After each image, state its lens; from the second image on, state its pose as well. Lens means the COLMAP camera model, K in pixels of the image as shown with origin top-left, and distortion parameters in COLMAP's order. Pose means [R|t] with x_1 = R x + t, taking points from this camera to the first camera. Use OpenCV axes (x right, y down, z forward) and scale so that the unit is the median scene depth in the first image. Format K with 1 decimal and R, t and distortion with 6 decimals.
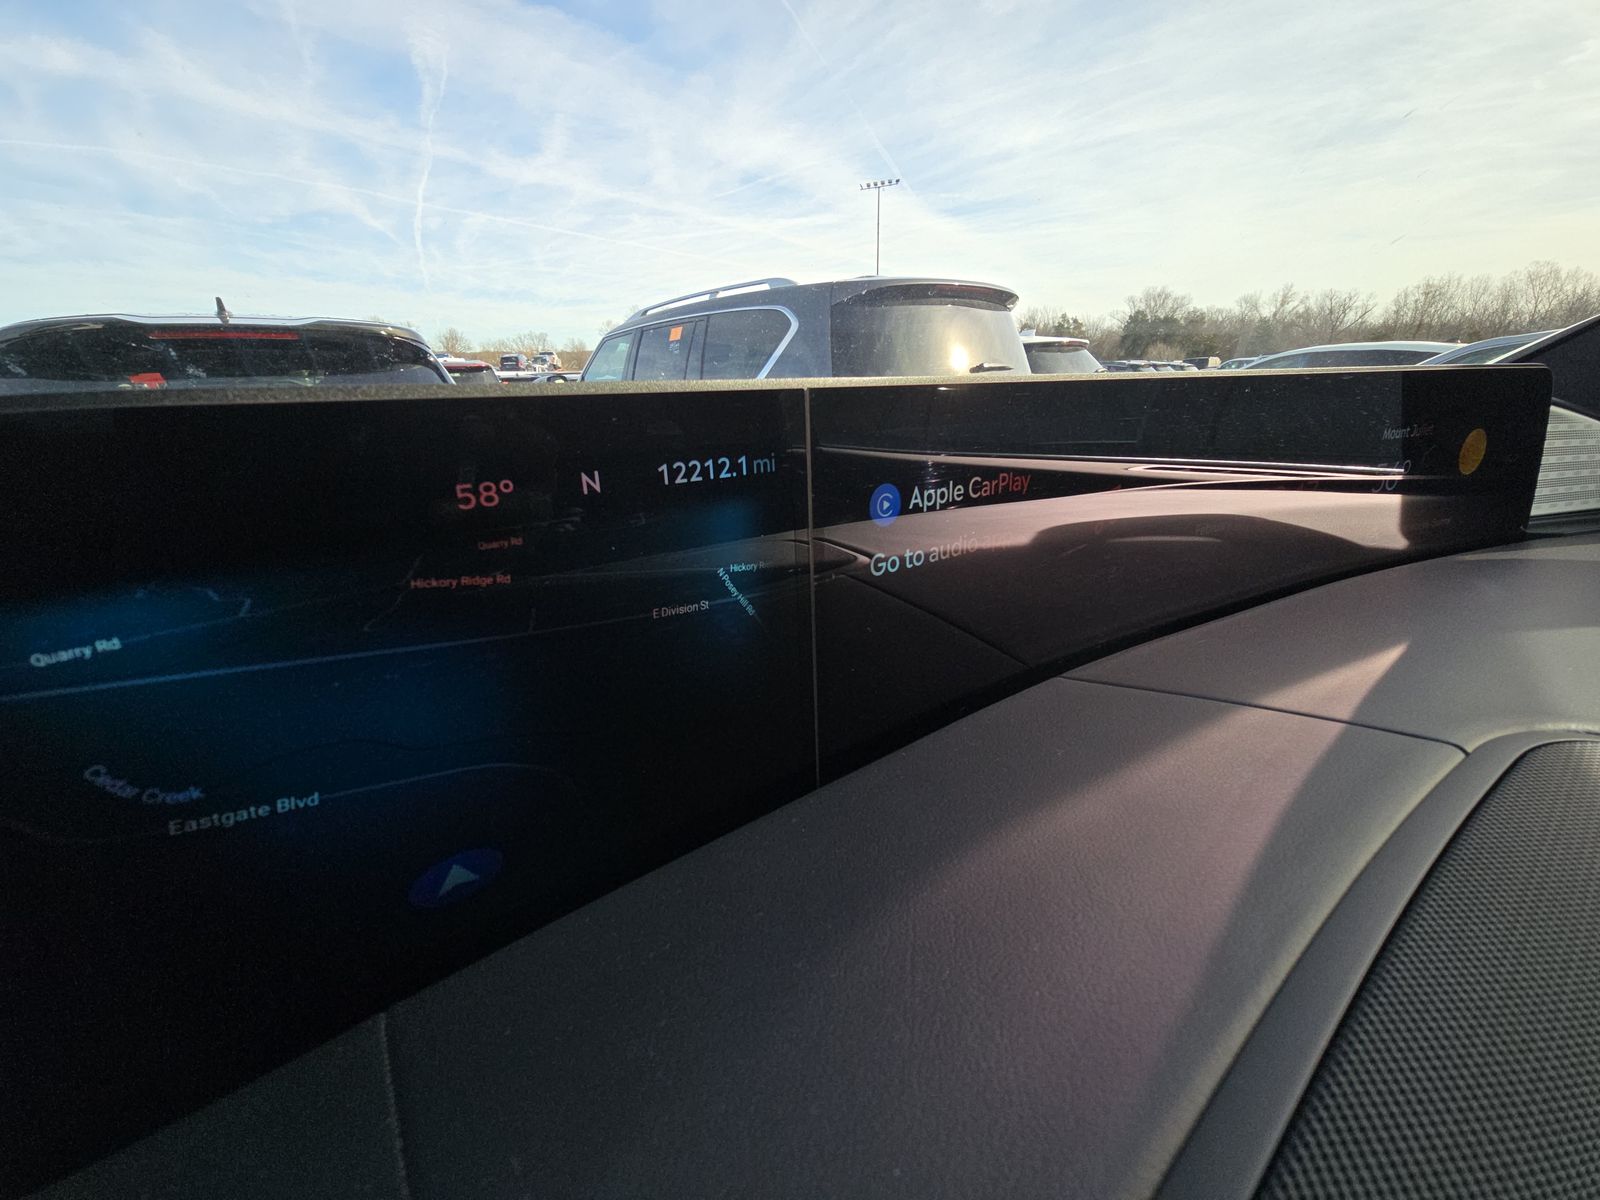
lens RADIAL K [[647.4, 0, 795.0], [0, 647.4, 604.1], [0, 0, 1]] dist [0.005605, -0.006941]
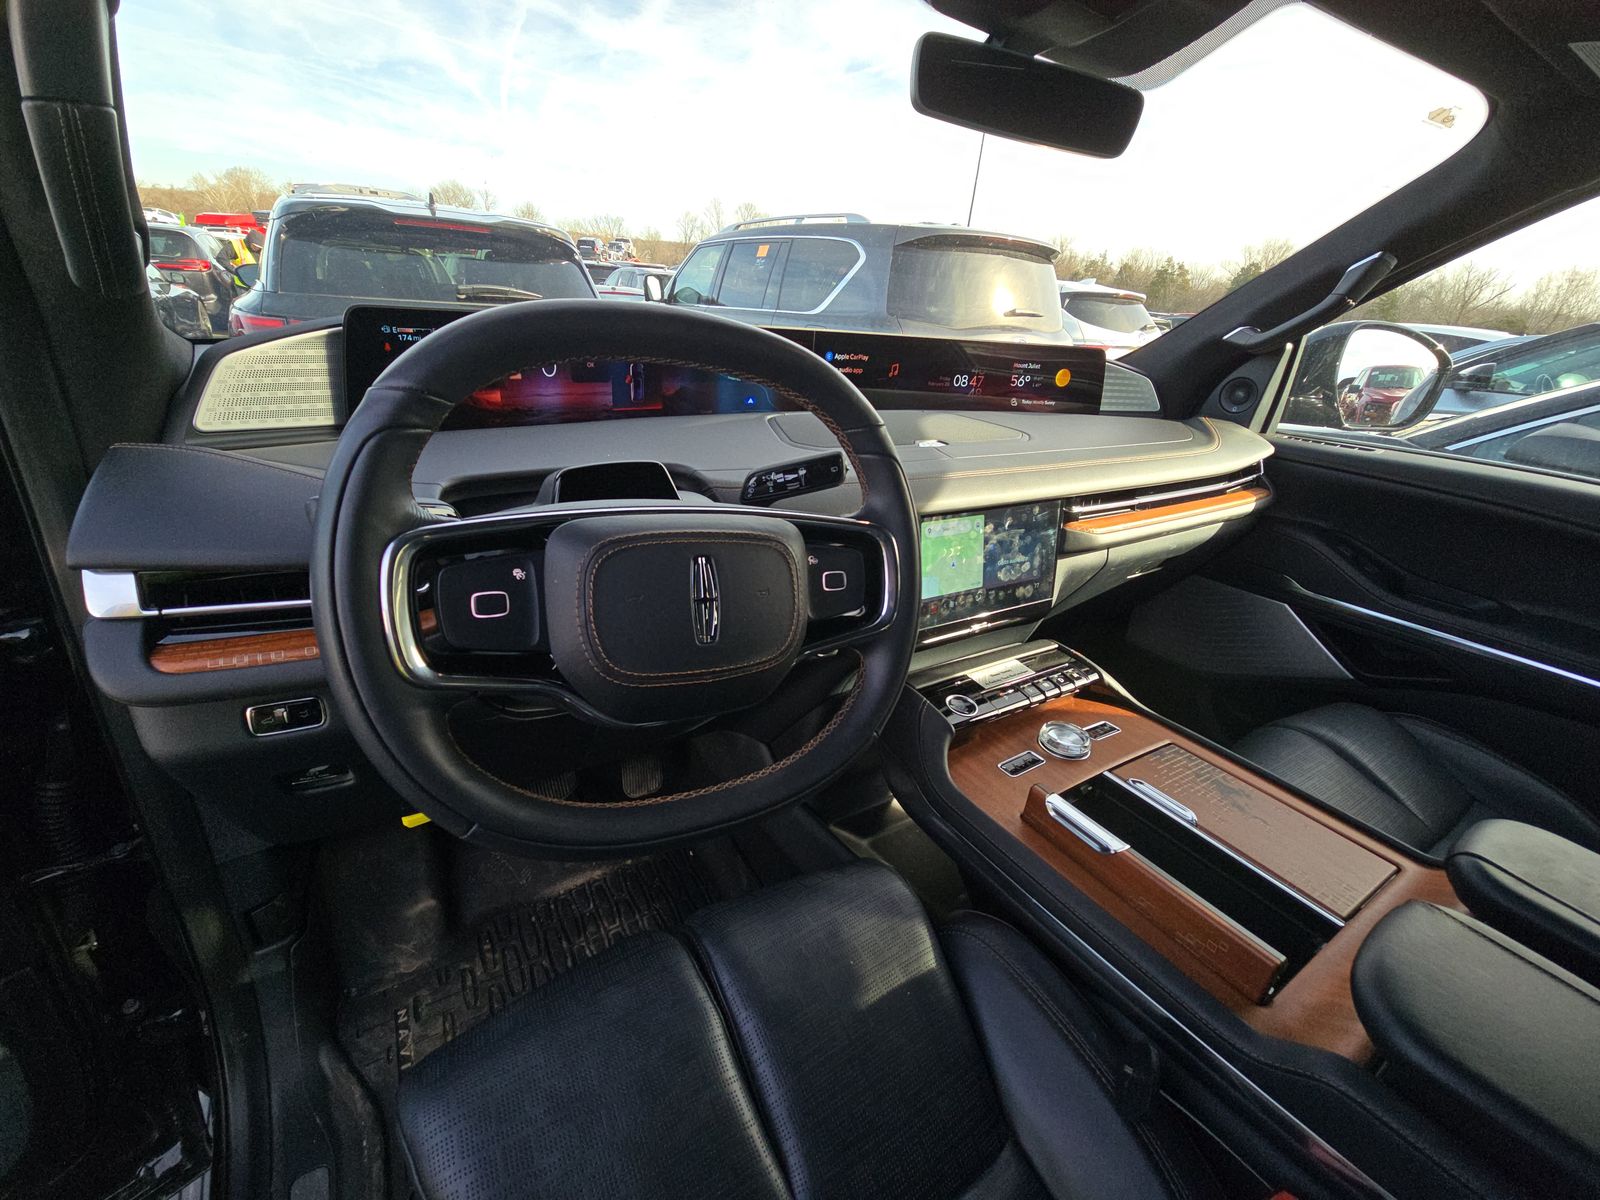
lens RADIAL K [[647.4, 0, 795.0], [0, 647.4, 604.1], [0, 0, 1]] dist [0.005605, -0.006941]
pose [[0.988664, 0.139309, -0.056000, 0.027353], [-0.132021, 0.984239, 0.117657, 0.063056], [0.071508, -0.108930, 0.991474, -0.227255]]
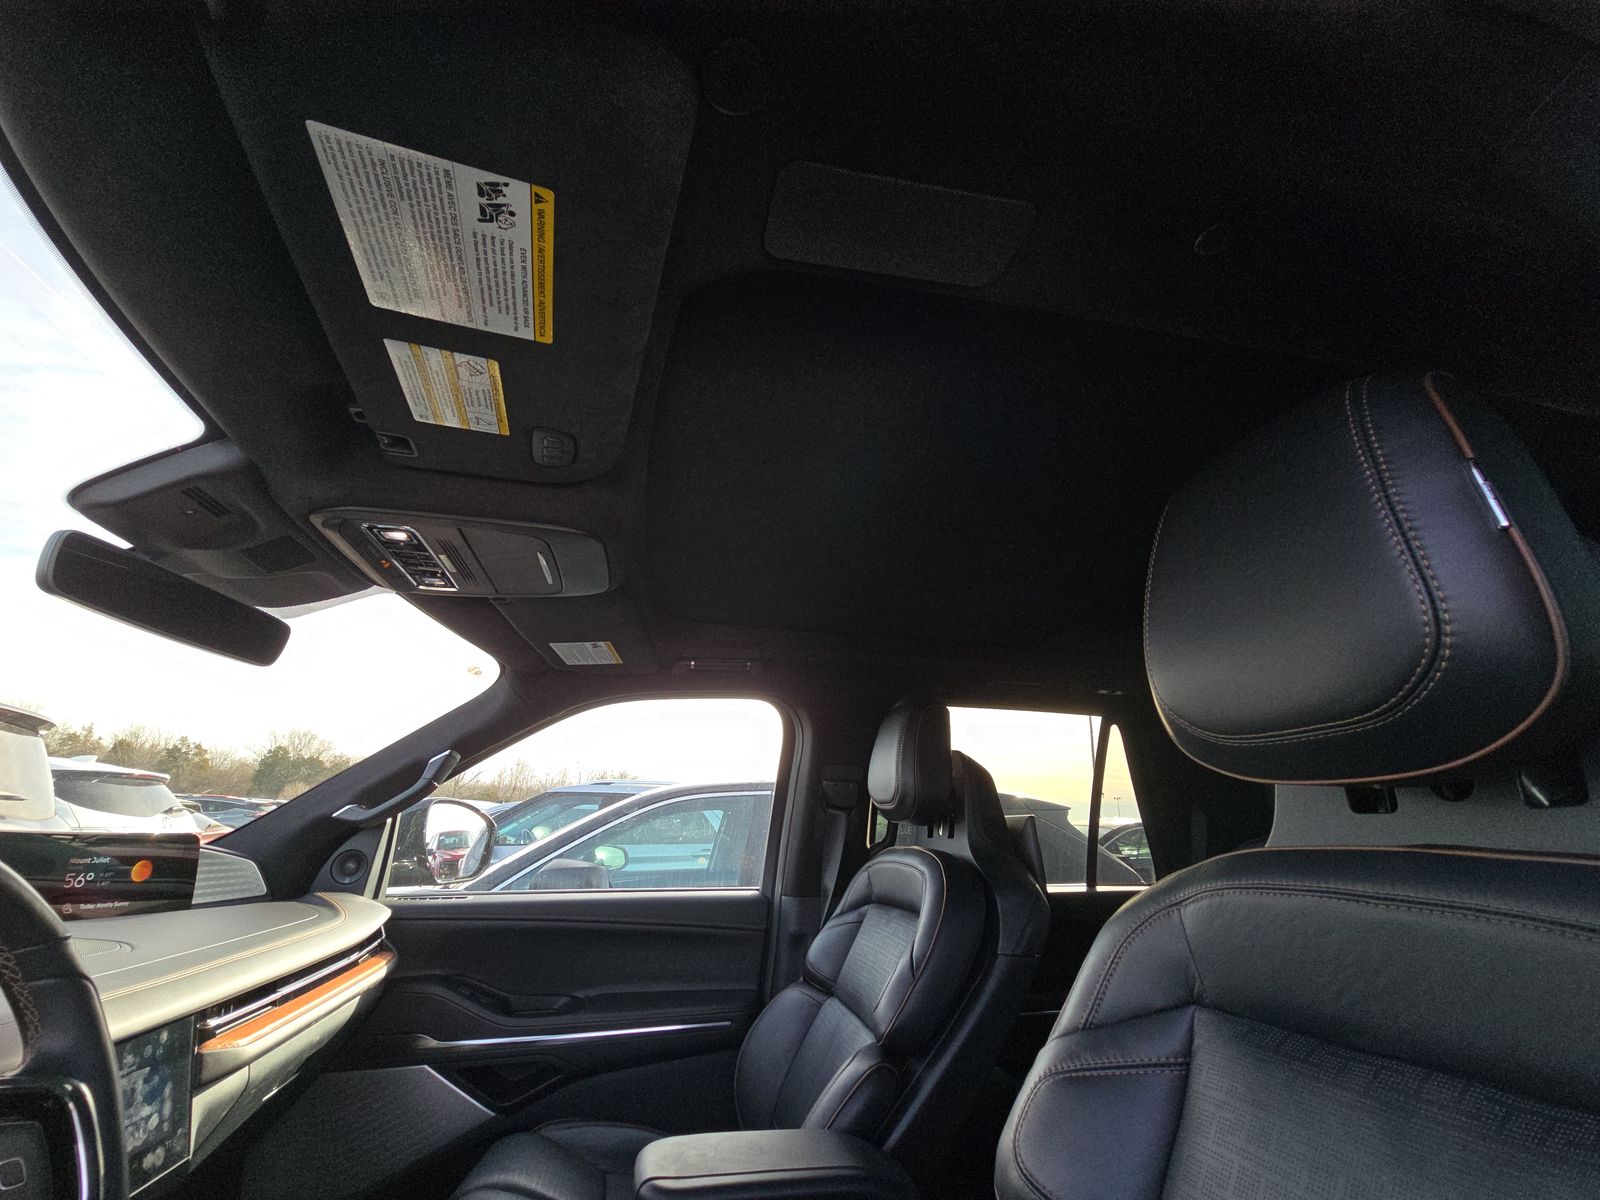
lens RADIAL K [[647.4, 0, 795.0], [0, 647.4, 604.1], [0, 0, 1]] dist [0.005605, -0.006941]
pose [[0.440003, 0.335504, 0.832968, -0.015030], [0.245693, 0.847213, -0.471025, 0.070933], [-0.863732, 0.411906, 0.290345, -0.240495]]
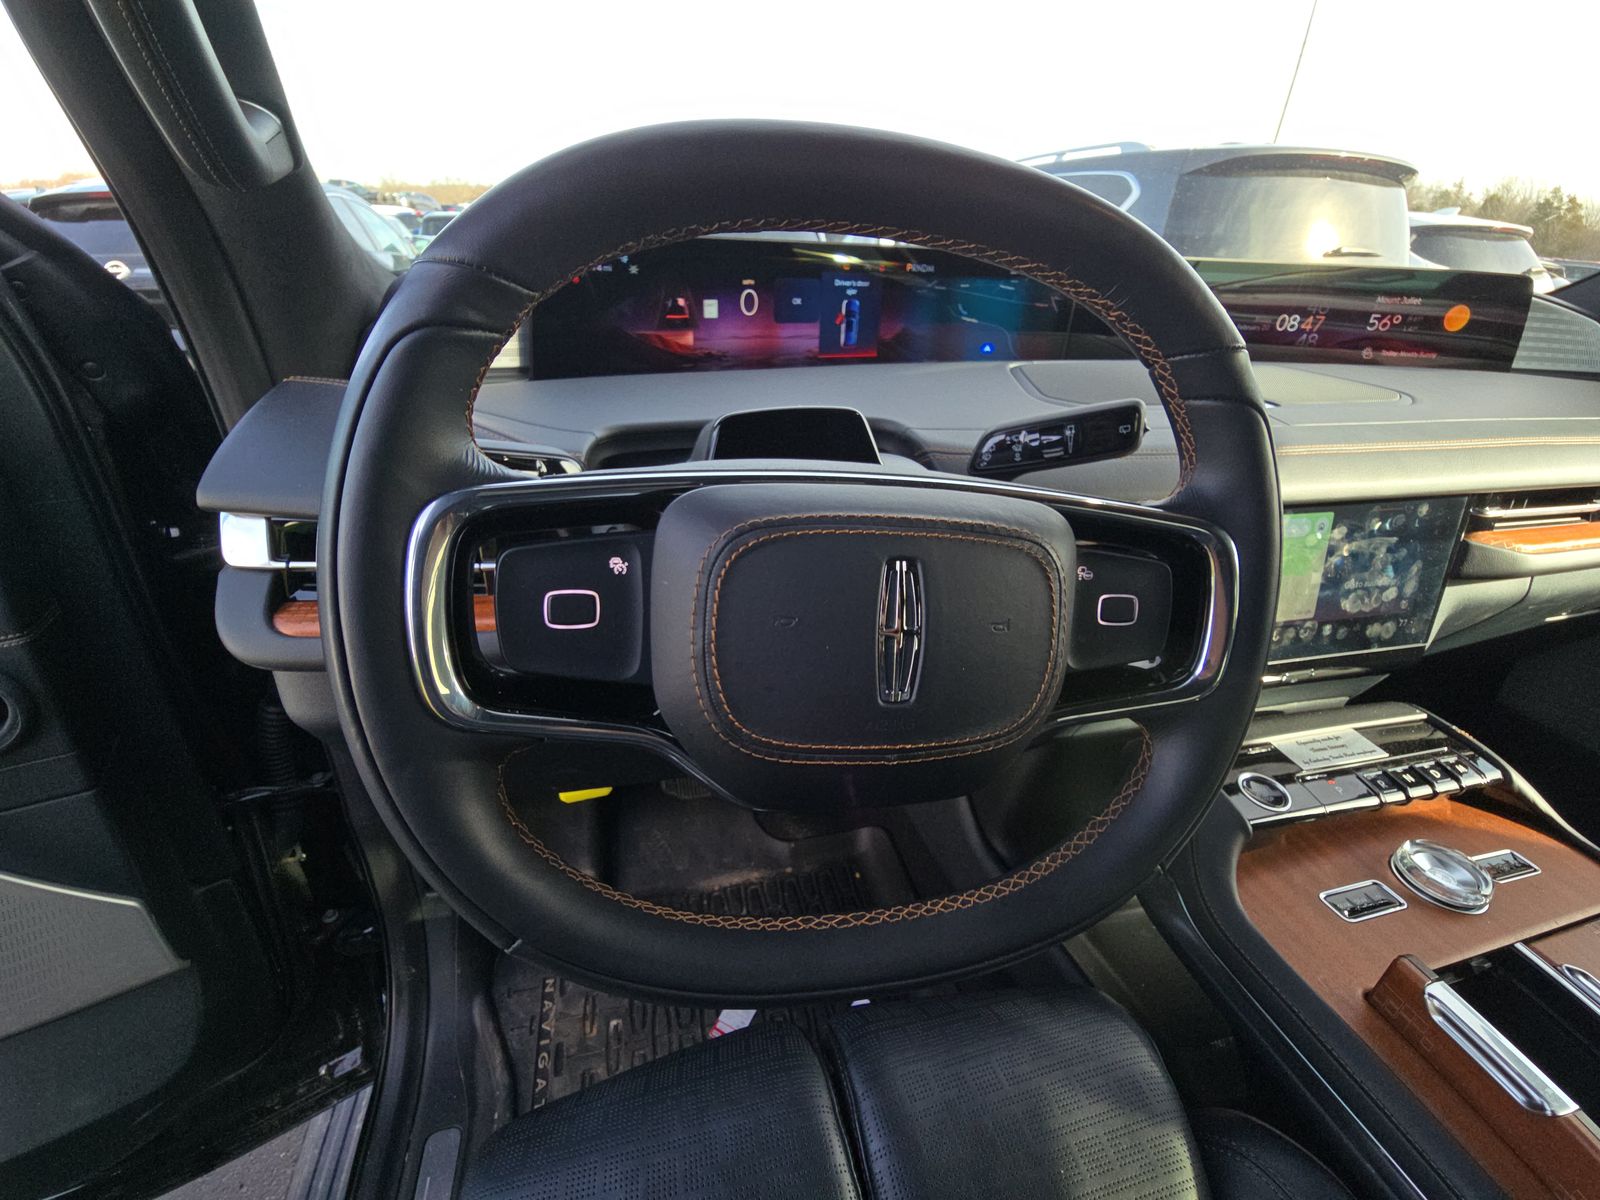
lens RADIAL K [[647.4, 0, 795.0], [0, 647.4, 604.1], [0, 0, 1]] dist [0.005605, -0.006941]
pose [[0.907208, 0.247790, -0.339963, 0.018861], [-0.184632, 0.960654, 0.207495, 0.062824], [0.378002, -0.125473, 0.917263, -0.187121]]
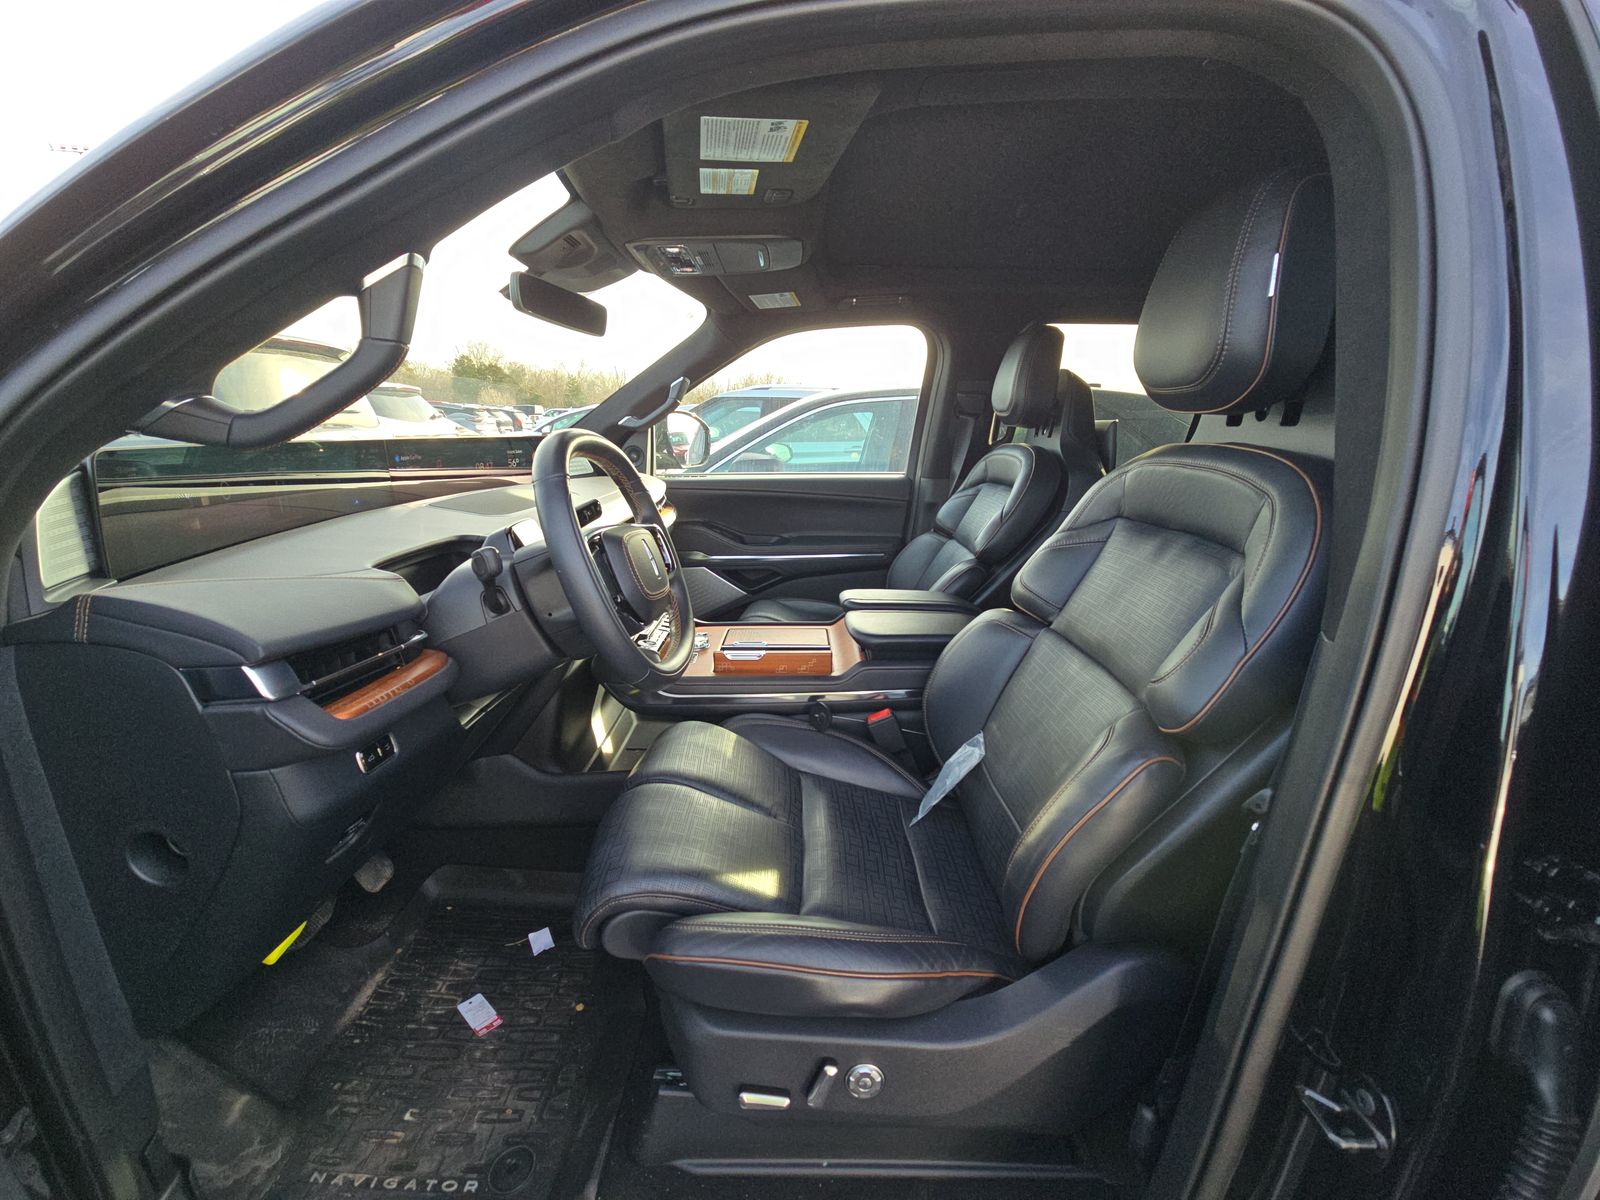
lens RADIAL K [[647.4, 0, 795.0], [0, 647.4, 604.1], [0, 0, 1]] dist [0.005605, -0.006941]
pose [[0.620258, -0.166239, 0.766580, -0.124654], [0.208897, 0.976999, 0.042847, 0.090598], [-0.756070, 0.133560, 0.640718, -0.297189]]
